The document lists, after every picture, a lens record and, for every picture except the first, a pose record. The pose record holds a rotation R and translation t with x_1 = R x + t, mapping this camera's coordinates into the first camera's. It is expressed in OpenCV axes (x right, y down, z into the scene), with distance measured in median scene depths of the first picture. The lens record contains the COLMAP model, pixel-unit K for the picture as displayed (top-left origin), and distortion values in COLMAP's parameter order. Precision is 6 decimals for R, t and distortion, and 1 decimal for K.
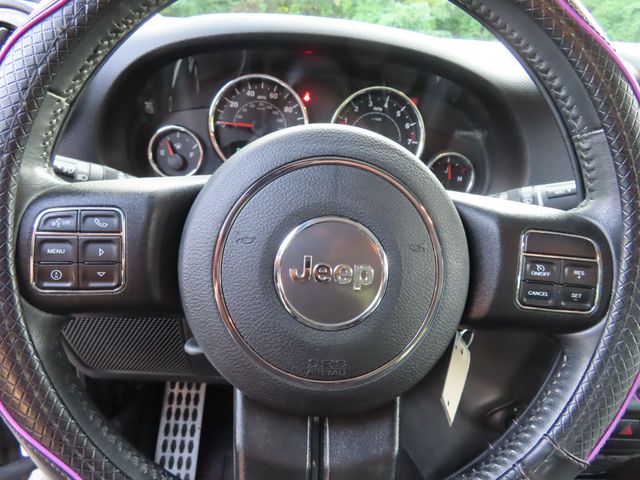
lens RADIAL K [[455.9, 0, 317.9], [0, 455.9, 240.1], [0, 0, 1]] dist [-0.012918, 0.011631]
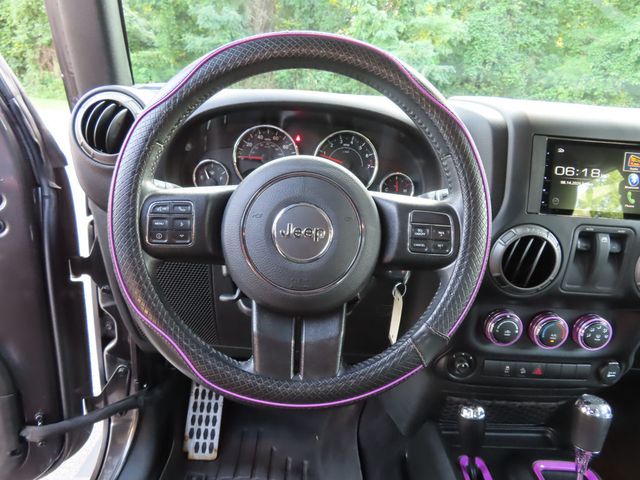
lens RADIAL K [[455.9, 0, 319.9], [0, 455.9, 239.8], [0, 0, 1]] dist [-0.012918, 0.011631]
pose [[0.999541, -0.019854, -0.022901, 0.102067], [0.018196, 0.997350, -0.070447, 0.167254], [0.024239, 0.069998, 0.997253, -0.626243]]
